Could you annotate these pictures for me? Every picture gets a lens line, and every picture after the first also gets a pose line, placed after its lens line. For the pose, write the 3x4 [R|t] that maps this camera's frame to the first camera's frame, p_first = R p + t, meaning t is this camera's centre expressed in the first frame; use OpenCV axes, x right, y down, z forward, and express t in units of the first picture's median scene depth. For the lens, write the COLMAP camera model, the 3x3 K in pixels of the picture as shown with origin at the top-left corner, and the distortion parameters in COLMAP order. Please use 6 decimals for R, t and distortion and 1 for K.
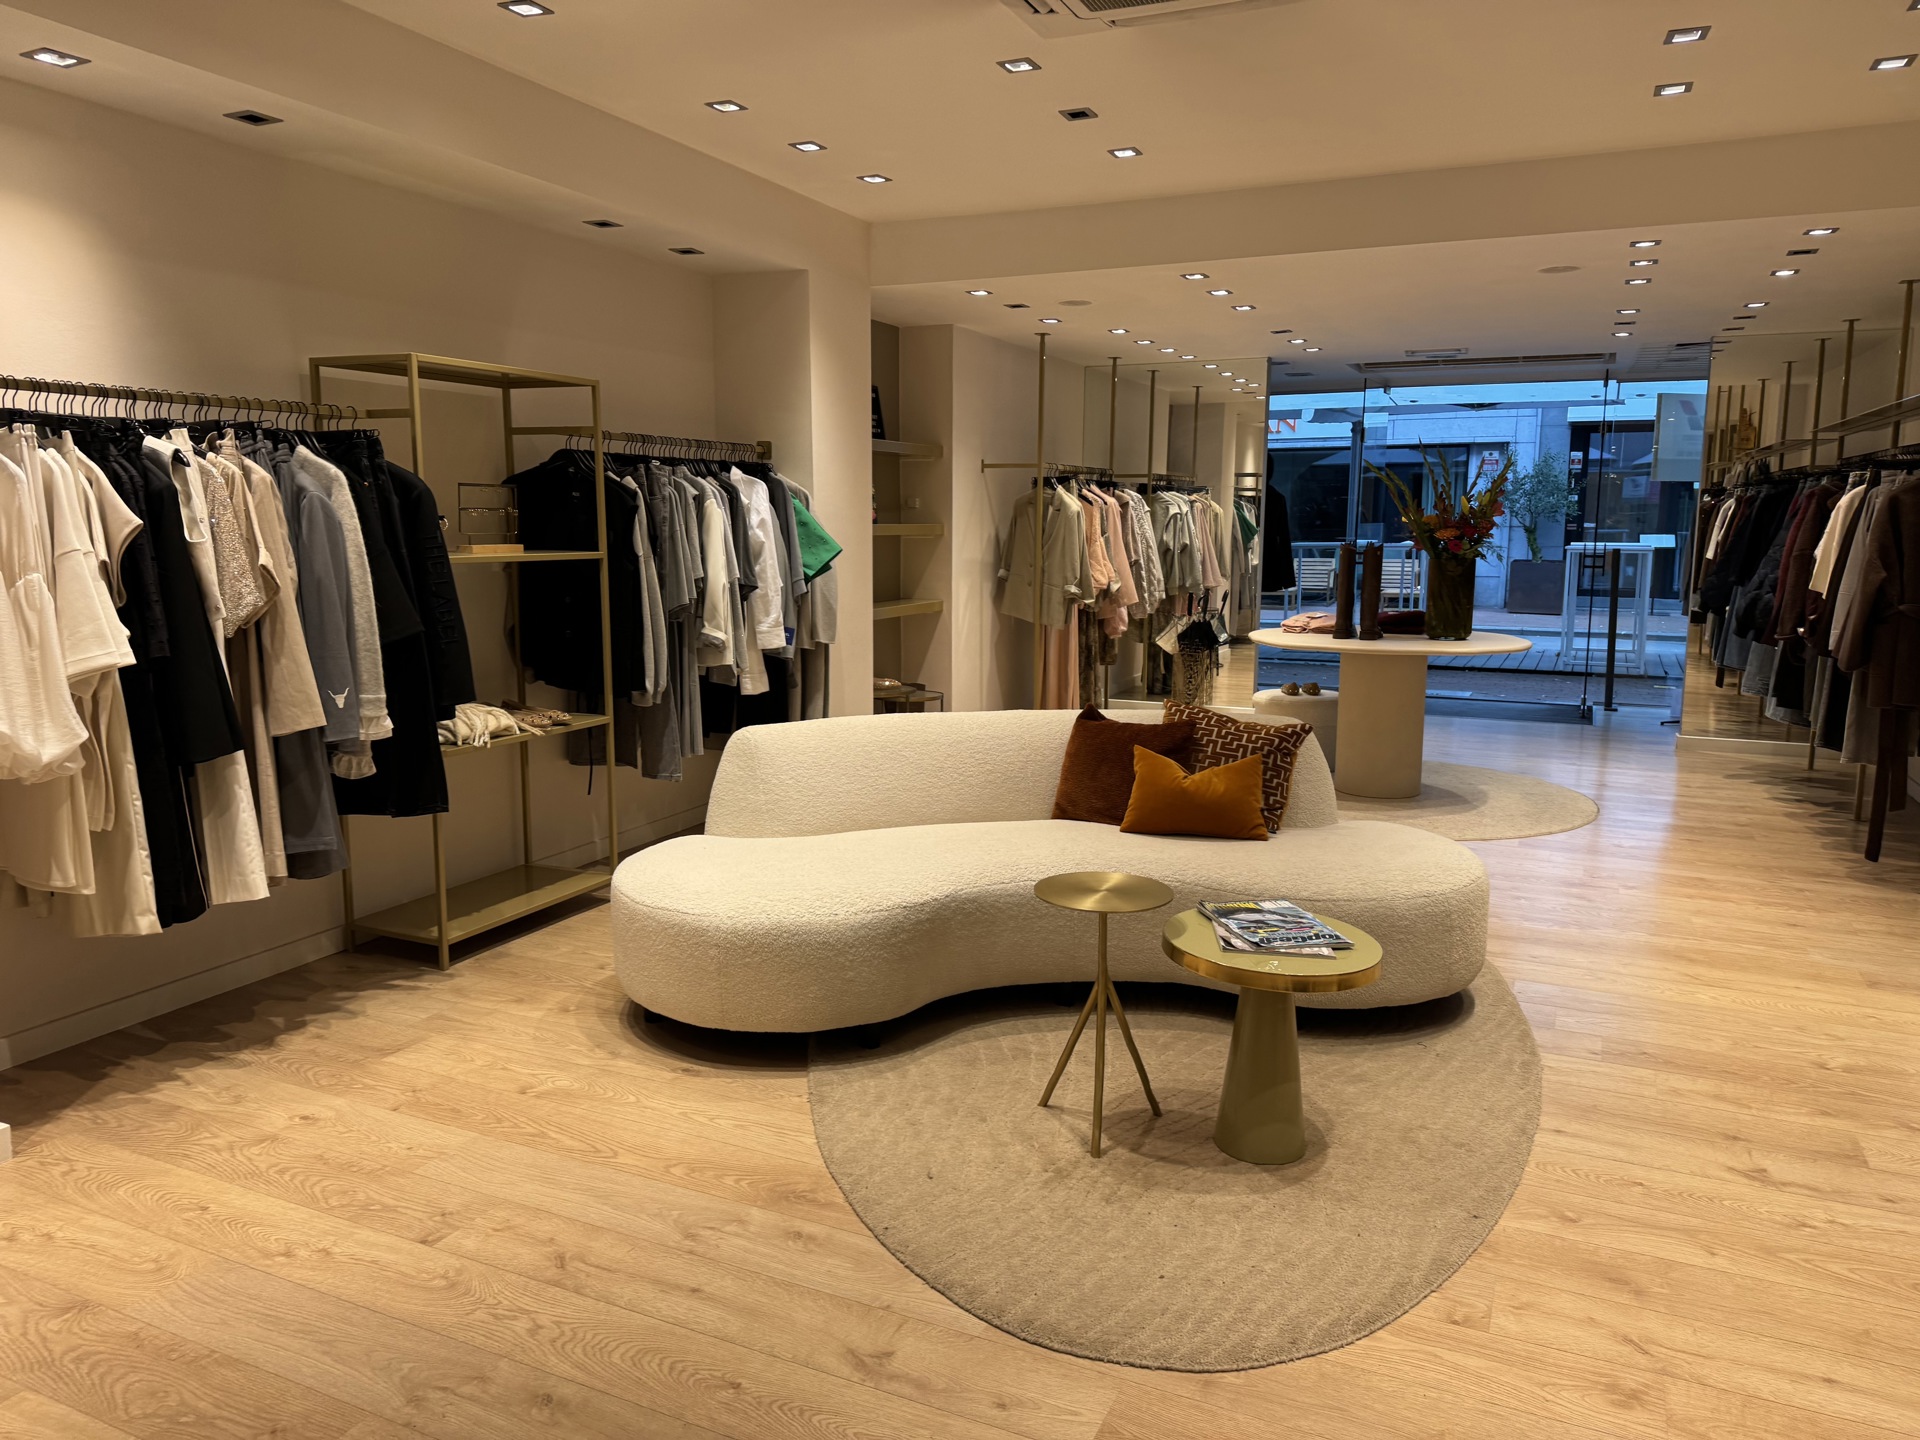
lens RADIAL K [[1324.3, 0, 955.1], [0, 1324.3, 726.8], [0, 0, 1]] dist [0.083800, -0.108300]
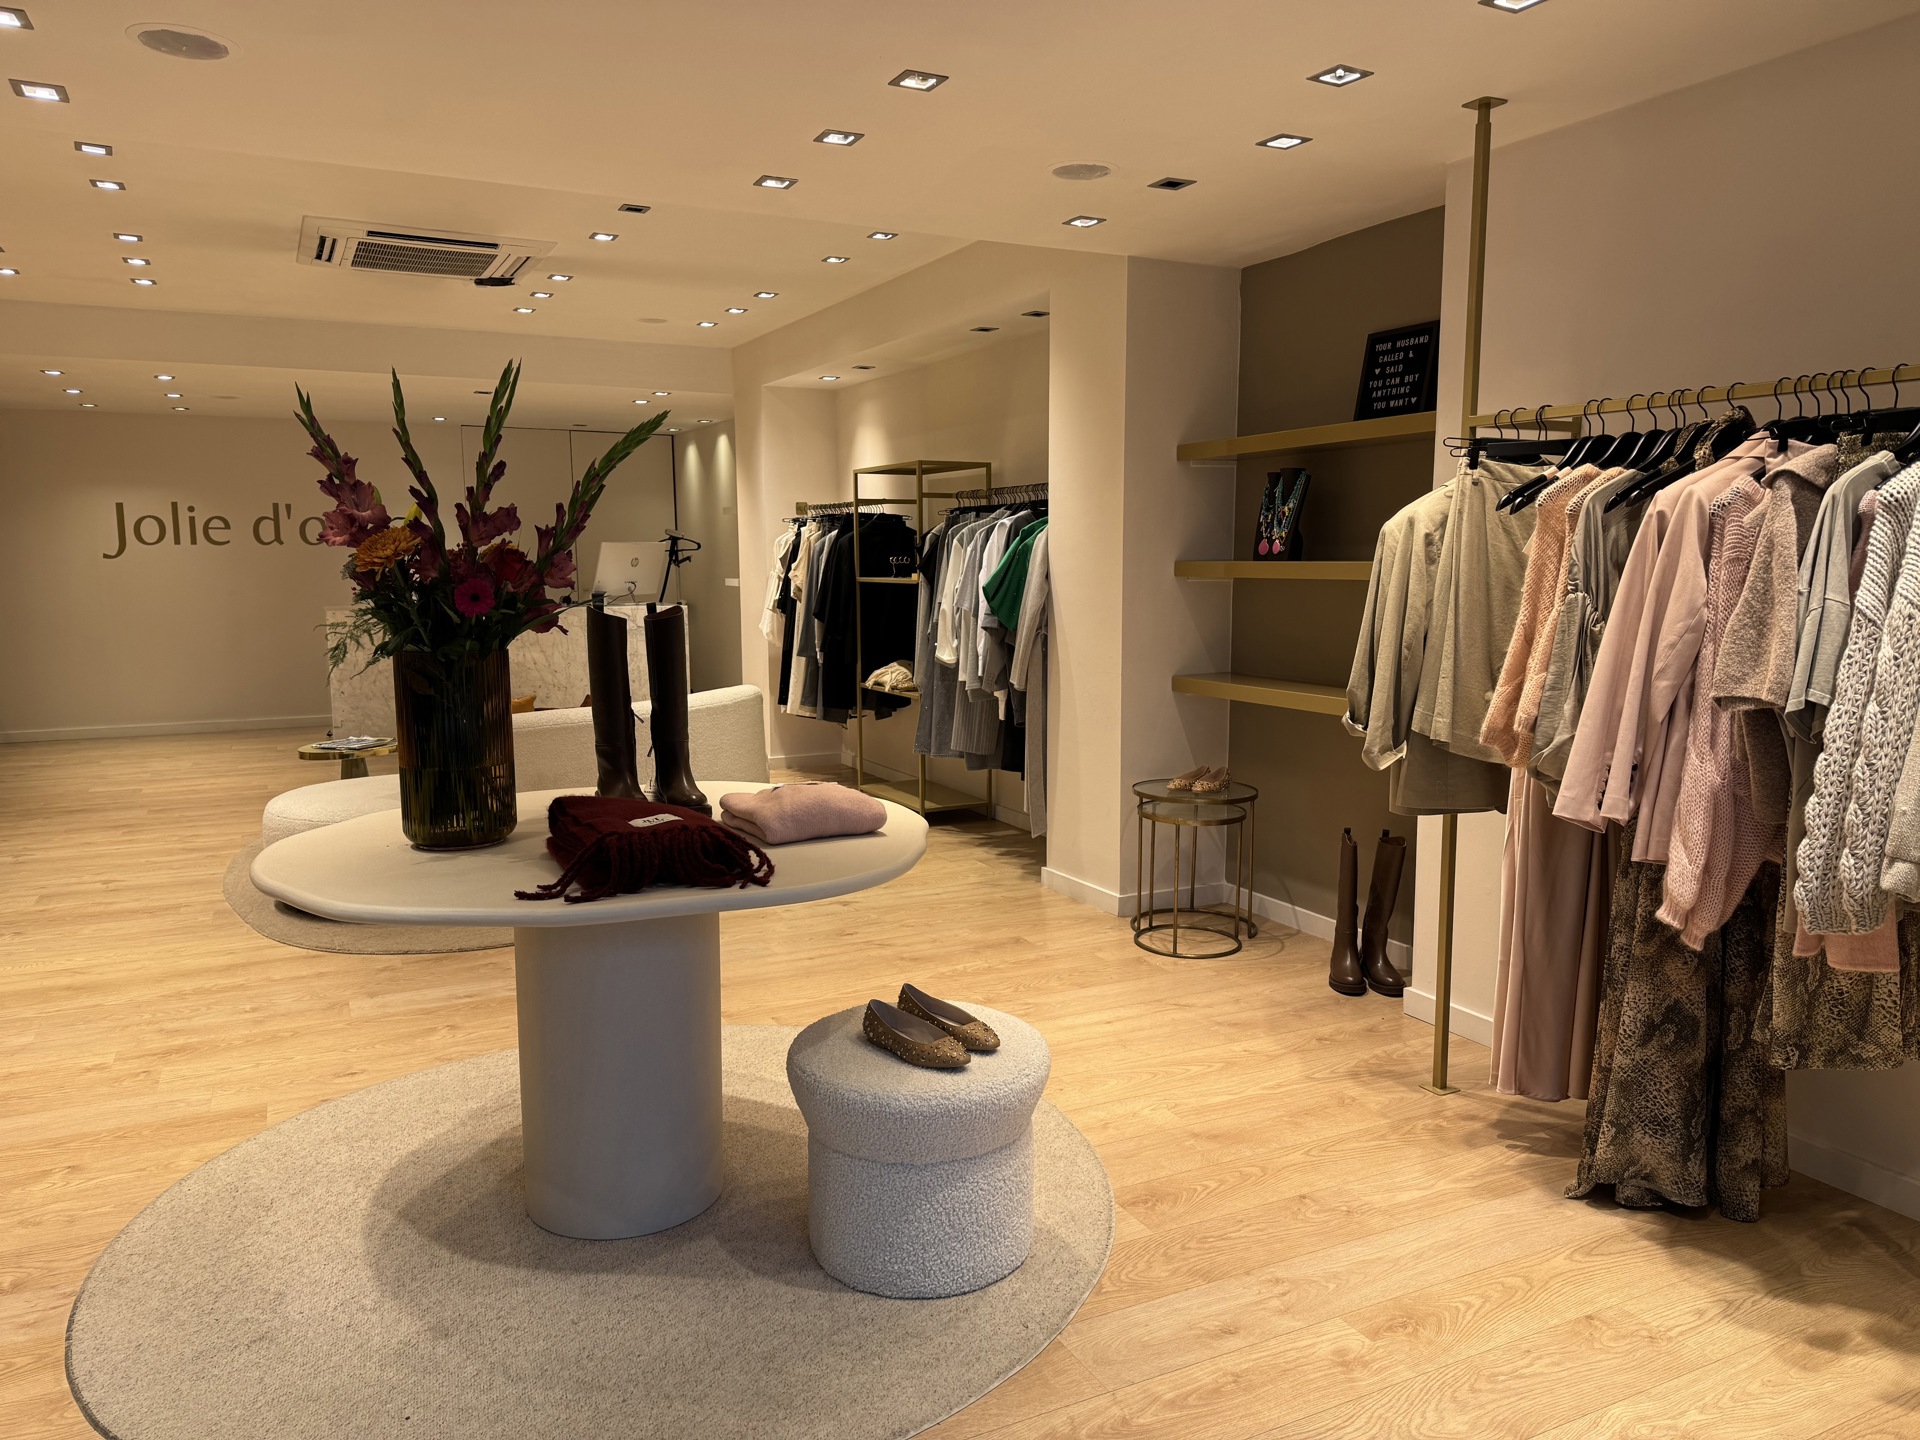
lens RADIAL K [[1324.3, 0, 955.1], [0, 1324.3, 726.8], [0, 0, 1]] dist [0.083800, -0.108300]
pose [[-0.616957, 0.095227, -0.781214, 0.963397], [-0.127899, 0.967324, 0.218920, -0.338677], [0.776534, 0.234981, -0.584618, 2.186424]]
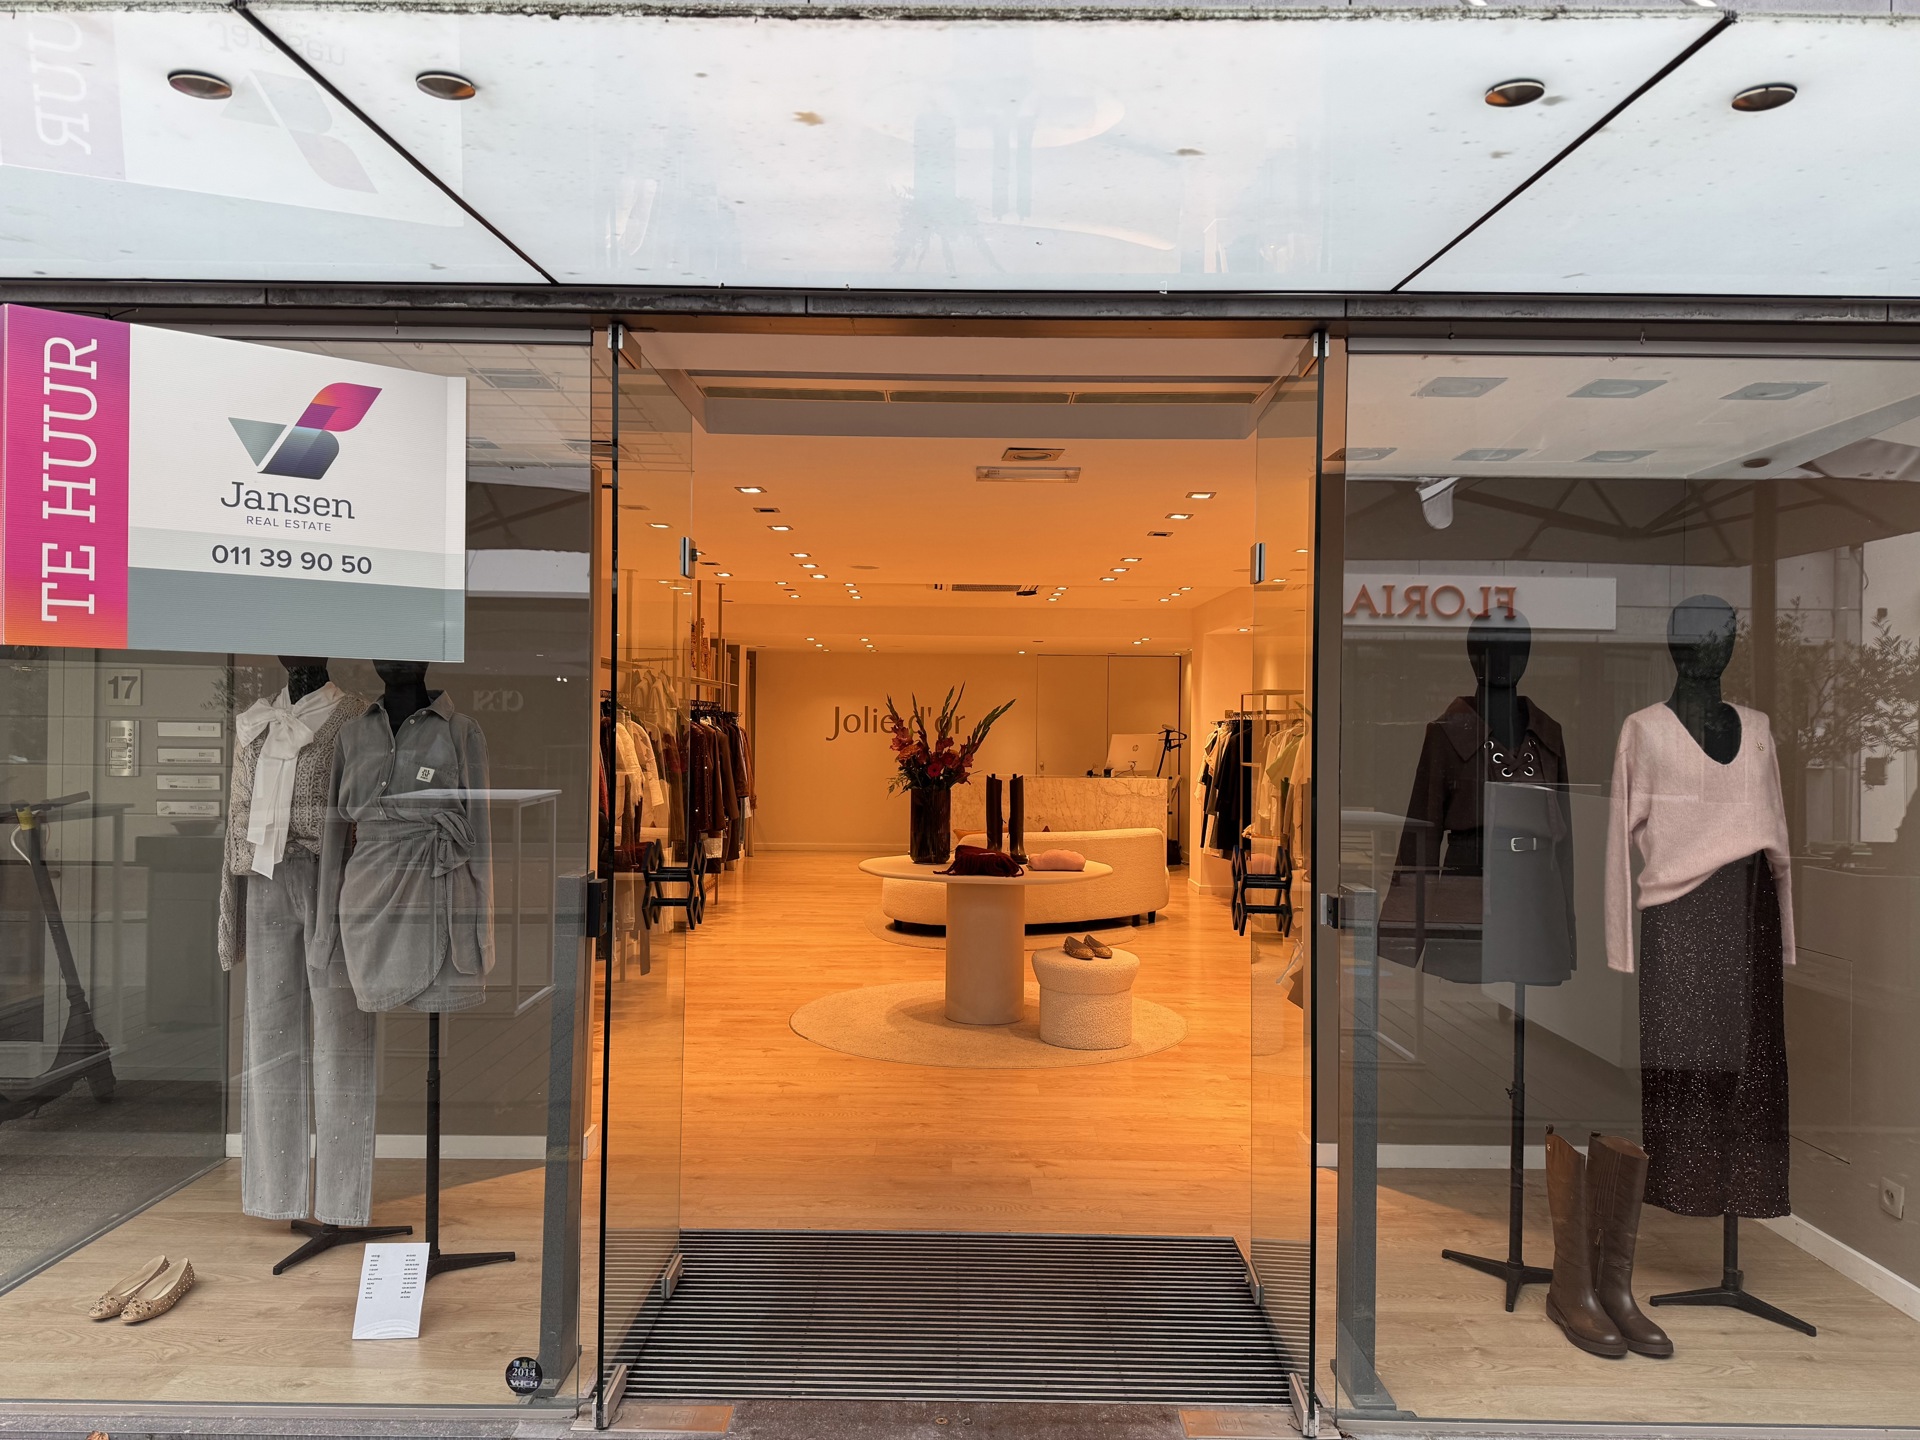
lens RADIAL K [[1324.3, 0, 955.1], [0, 1324.3, 726.8], [0, 0, 1]] dist [0.083800, -0.108300]
pose [[-0.904197, -0.018770, -0.426703, 1.312562], [-0.086857, 0.986239, 0.140669, -0.528083], [0.418190, 0.164255, -0.893385, 3.153583]]
